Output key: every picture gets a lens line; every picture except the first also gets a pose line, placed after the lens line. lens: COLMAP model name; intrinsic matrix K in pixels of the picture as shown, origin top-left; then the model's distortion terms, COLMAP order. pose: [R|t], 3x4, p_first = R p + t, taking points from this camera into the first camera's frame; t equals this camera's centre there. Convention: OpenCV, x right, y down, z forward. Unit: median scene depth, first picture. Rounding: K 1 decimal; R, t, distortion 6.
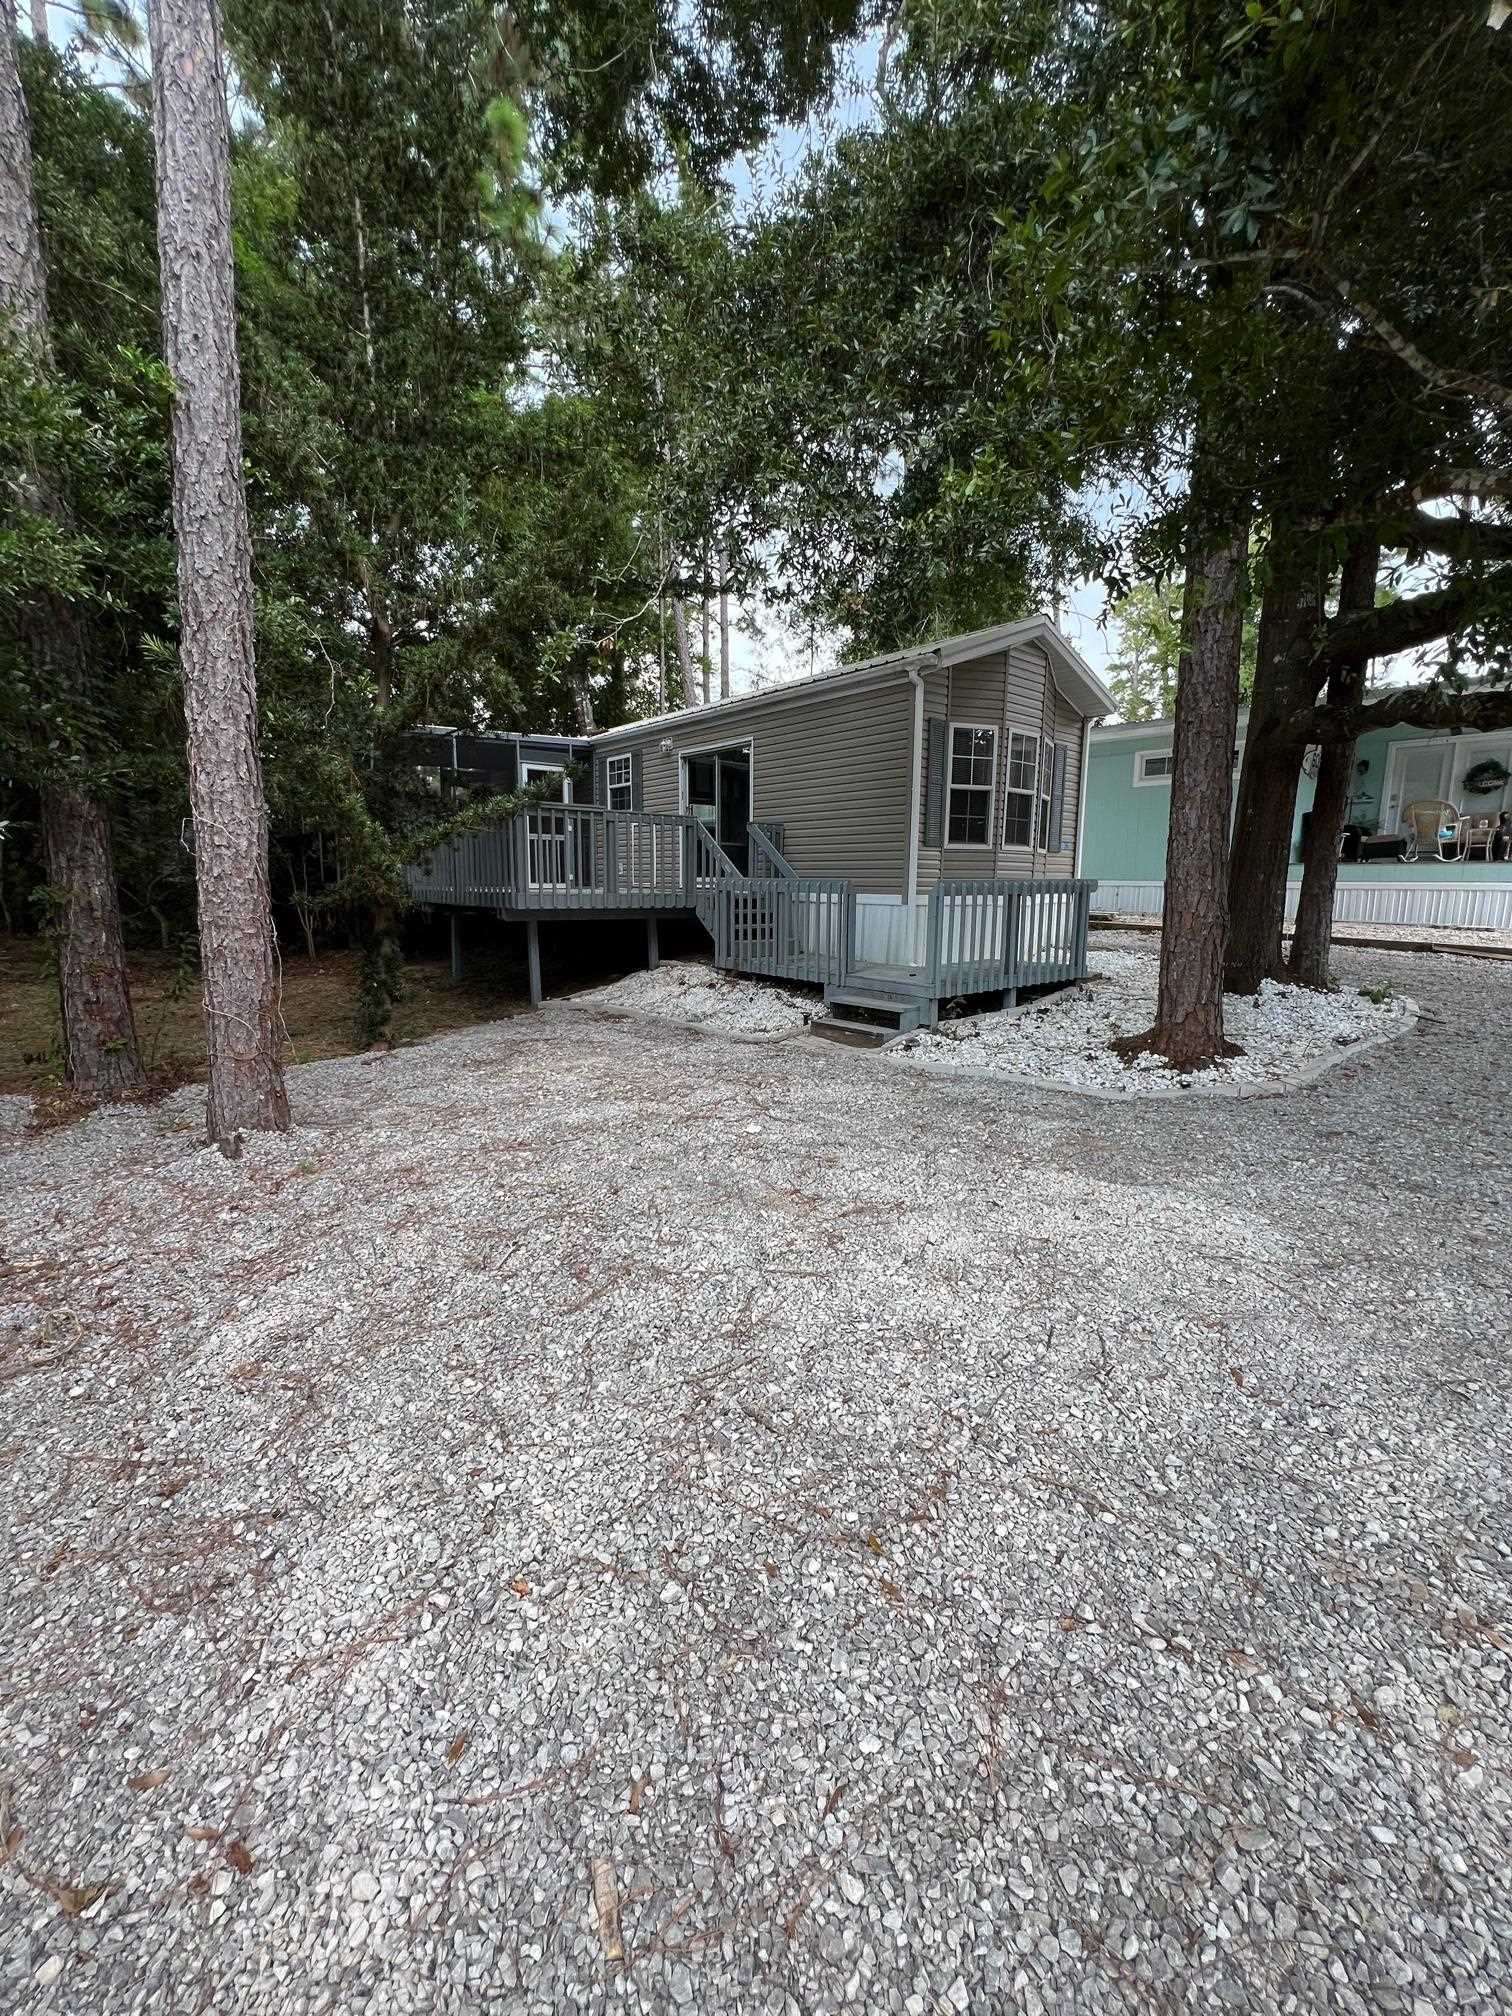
lens RADIAL K [[810.6, 0, 764.8], [0, 810.6, 1002.0], [0, 0, 1]] dist [0.016940, -0.000064]
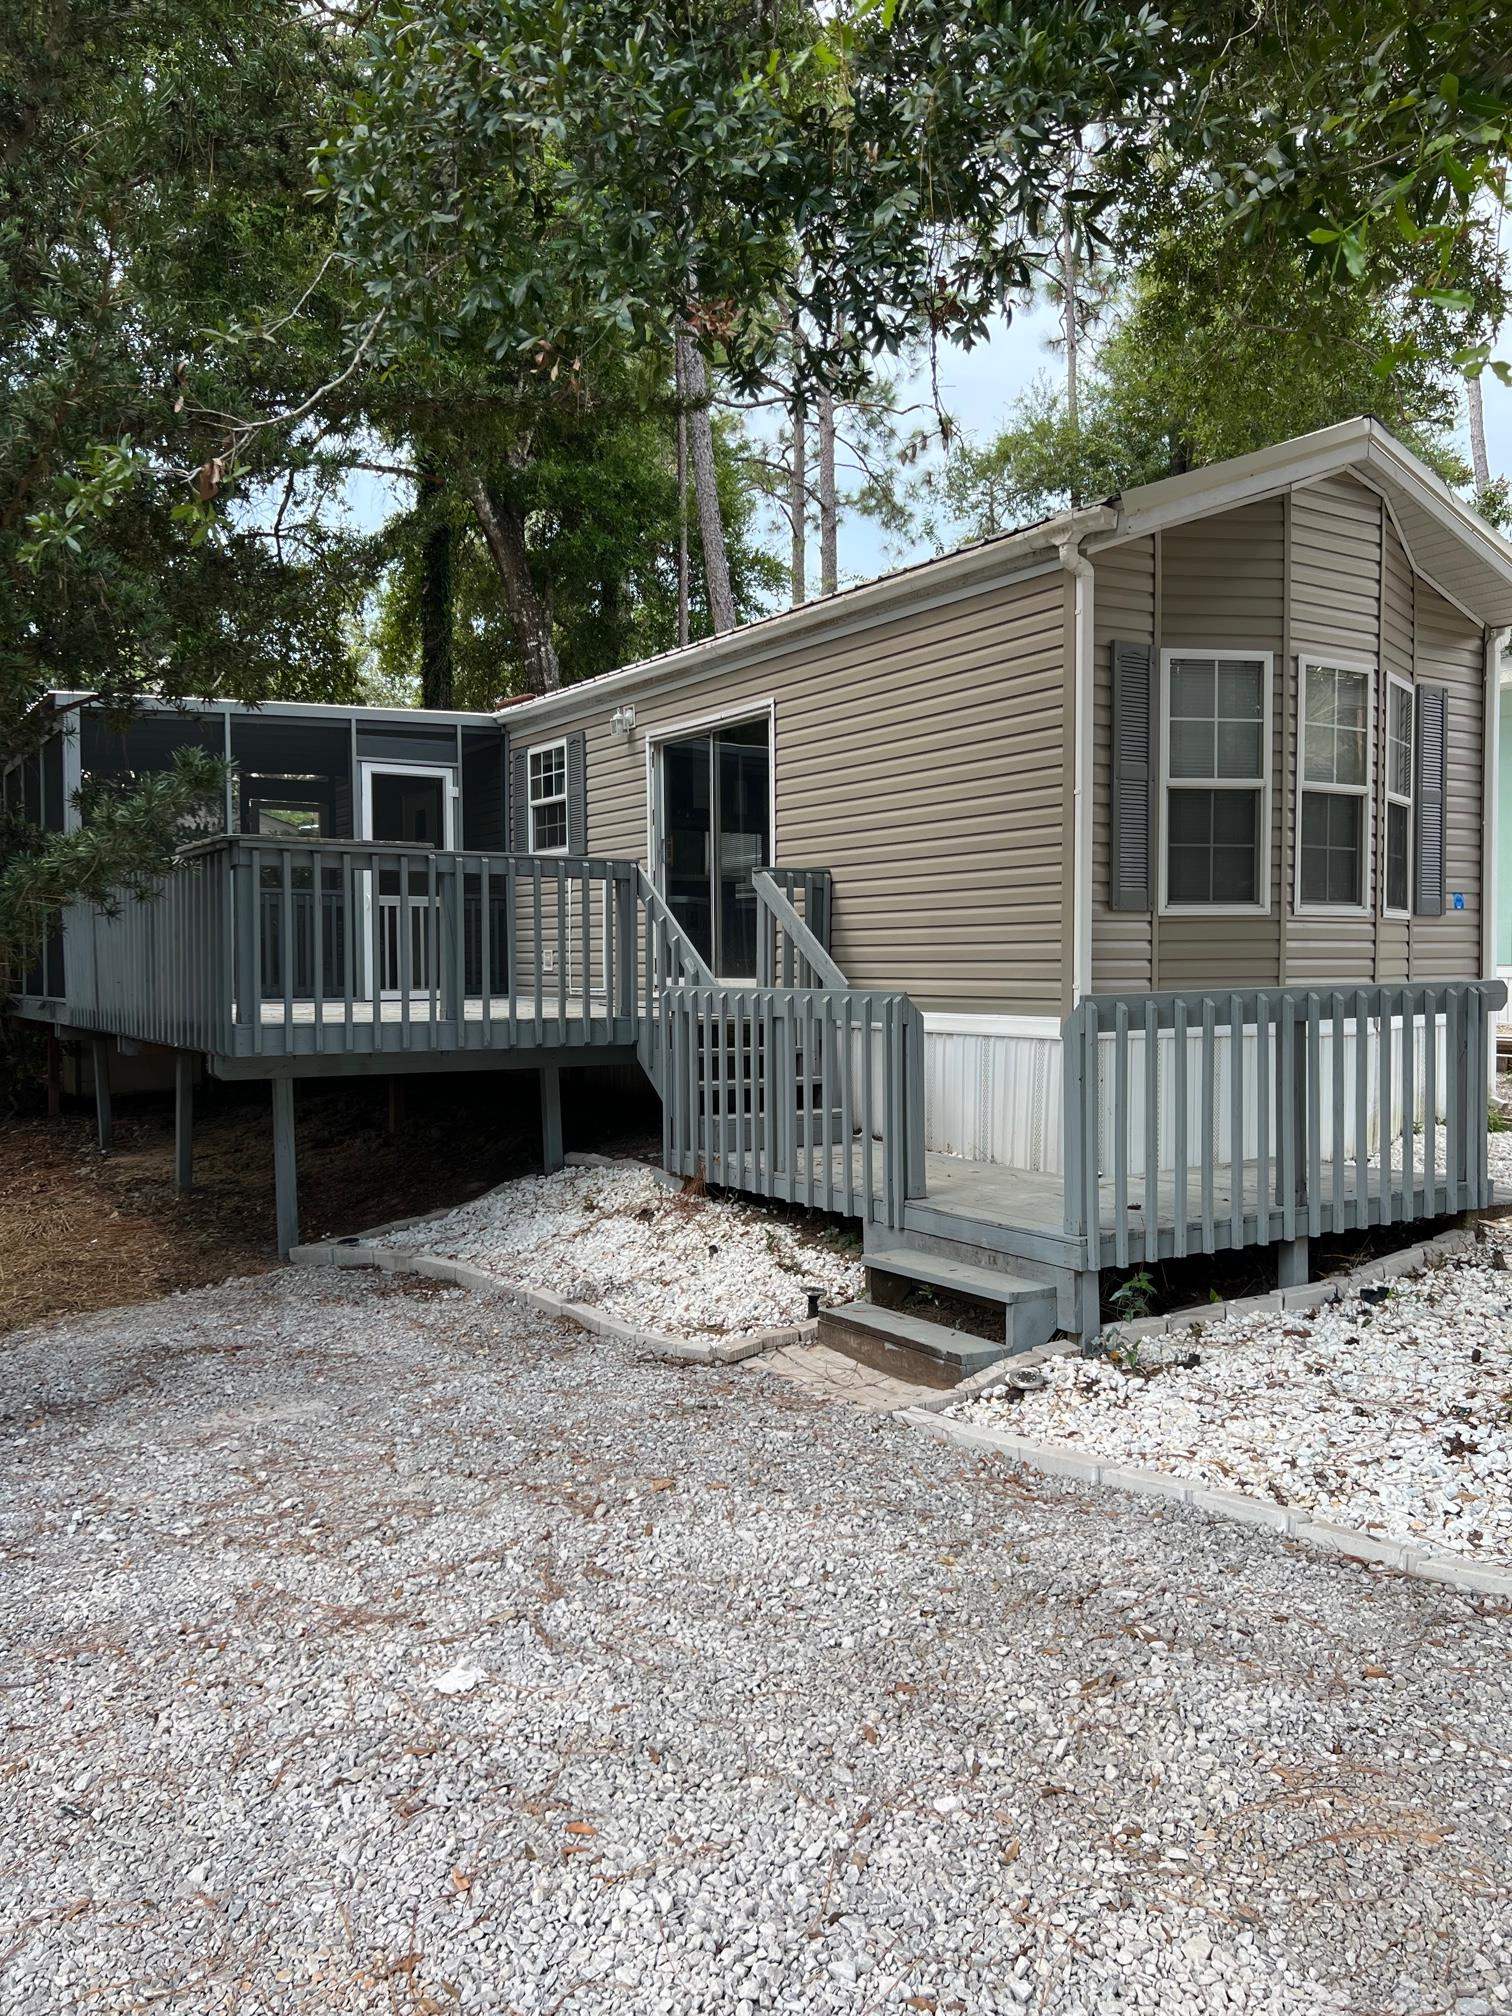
lens RADIAL K [[1499.7, 0, 748.9], [0, 1499.7, 1007.0], [0, 0, 1]] dist [0.039803, -0.029658]
pose [[0.990384, -0.010315, -0.137958, 0.124633], [-0.005885, 0.993172, -0.116507, -0.042324], [0.138218, 0.116199, 0.983562, 0.156981]]
